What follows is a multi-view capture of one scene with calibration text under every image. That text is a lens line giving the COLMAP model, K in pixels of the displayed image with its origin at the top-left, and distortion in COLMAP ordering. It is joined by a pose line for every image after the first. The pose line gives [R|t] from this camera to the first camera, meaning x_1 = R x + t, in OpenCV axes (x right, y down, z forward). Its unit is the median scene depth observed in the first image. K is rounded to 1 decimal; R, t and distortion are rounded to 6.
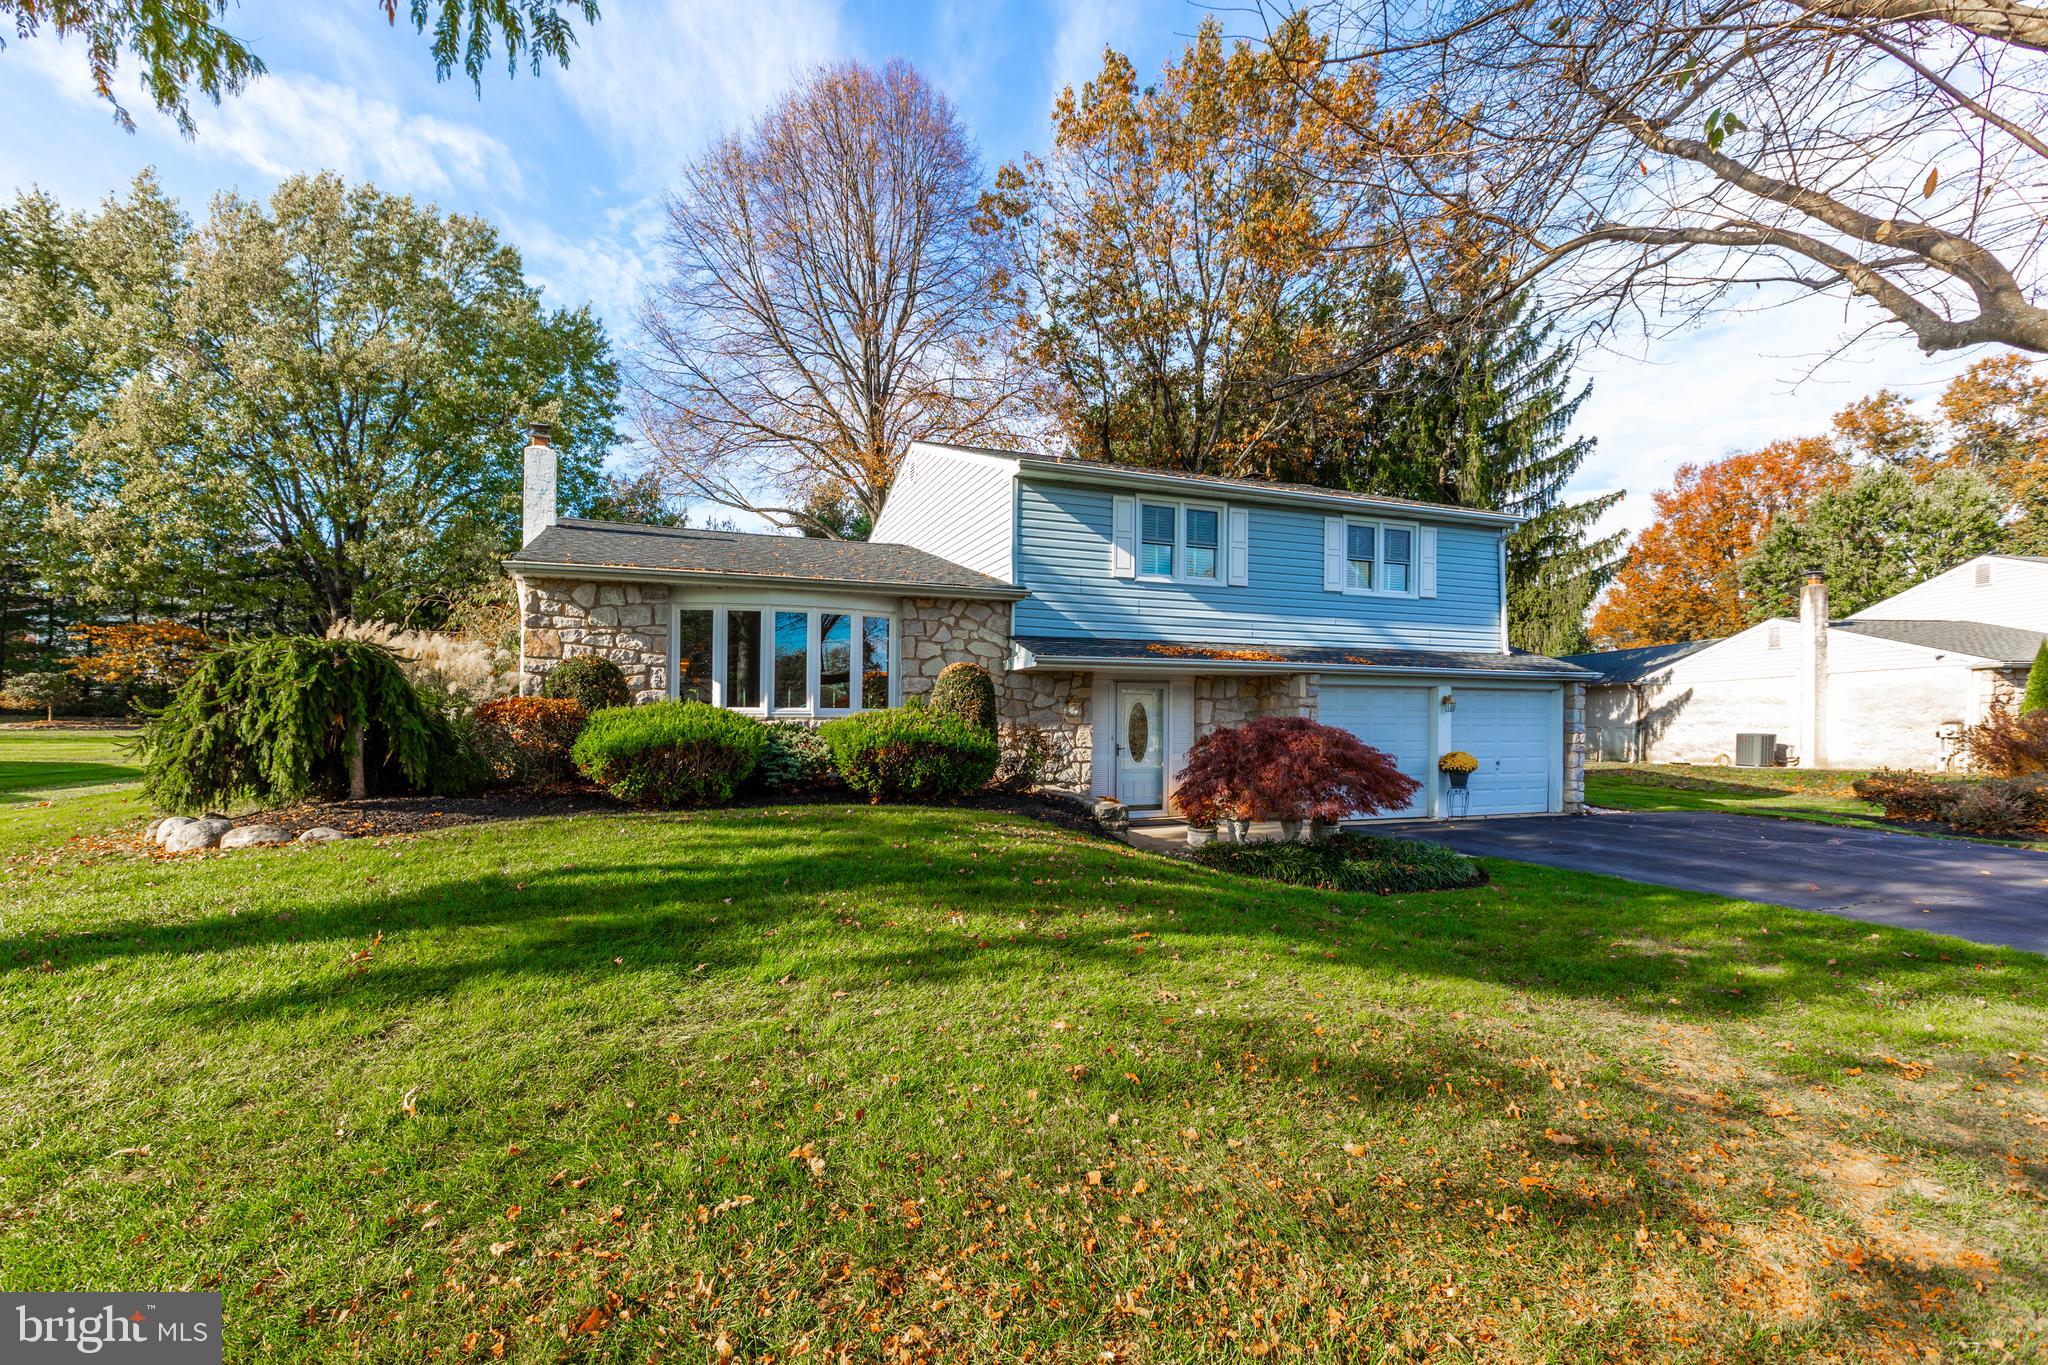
lens RADIAL K [[945.9, 0, 997.5], [0, 945.9, 742.9], [0, 0, 1]] dist [-0.009136, 0.002292]
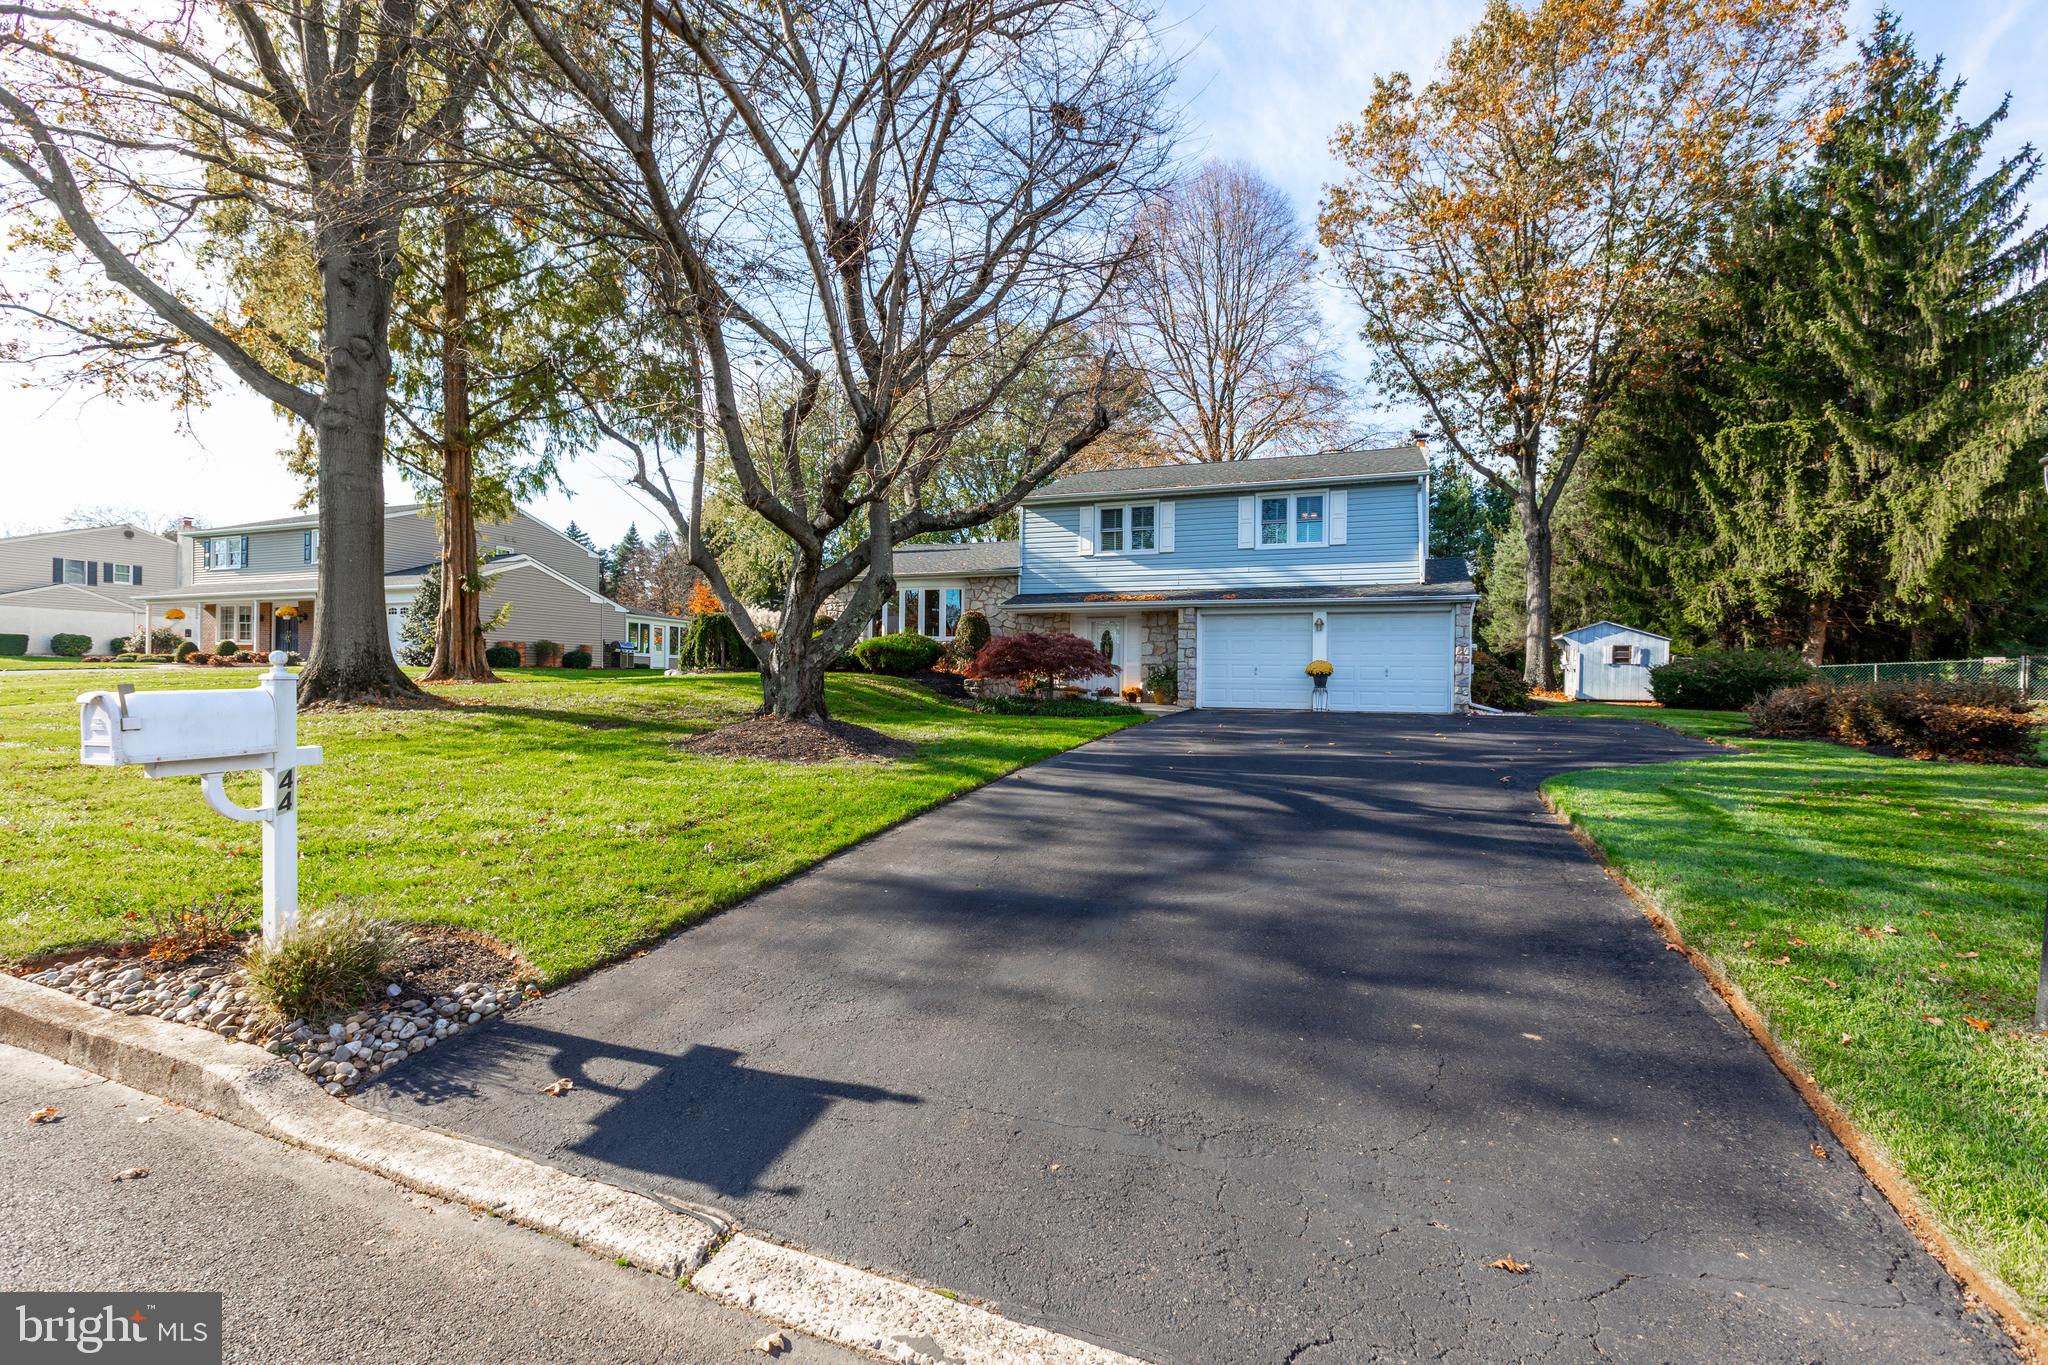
lens RADIAL K [[945.9, 0, 1024.8], [0, 945.9, 678.8], [0, 0, 1]] dist [-0.009136, 0.002292]
pose [[0.721828, 0.005692, -0.692049, 1.177716], [-0.020923, 0.999689, -0.013601, 0.065964], [0.691756, 0.024297, 0.721723, -0.267659]]
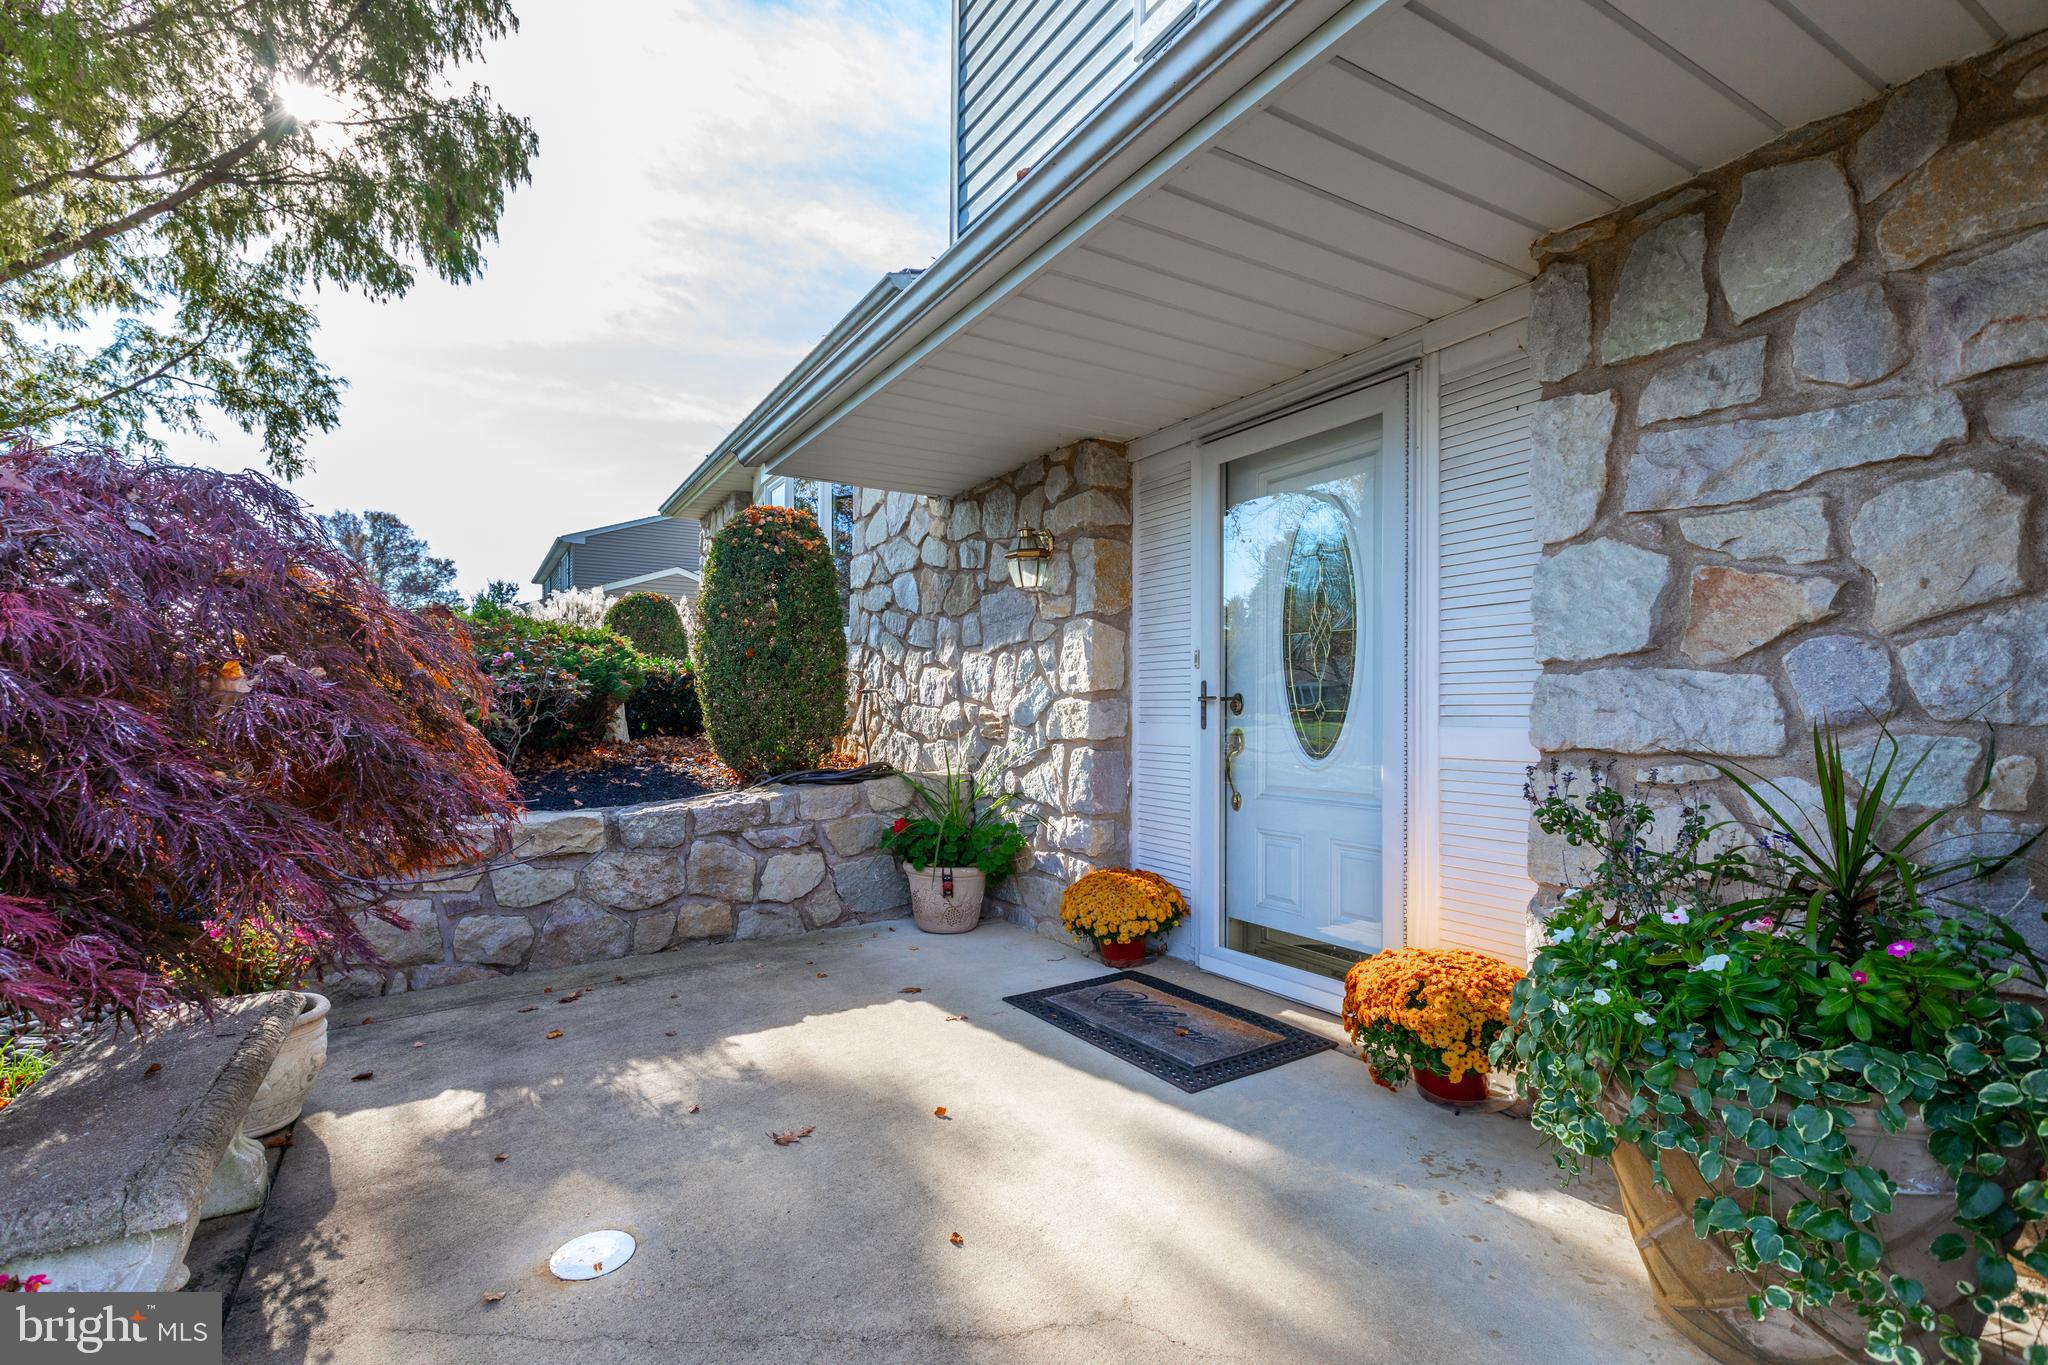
lens RADIAL K [[945.9, 0, 1001.5], [0, 945.9, 722.3], [0, 0, 1]] dist [-0.009136, 0.002292]
pose [[0.148901, 0.012068, -0.988779, 0.370107], [-0.018259, 0.999789, 0.009453, 0.010838], [0.988684, 0.016646, 0.149089, 0.895413]]
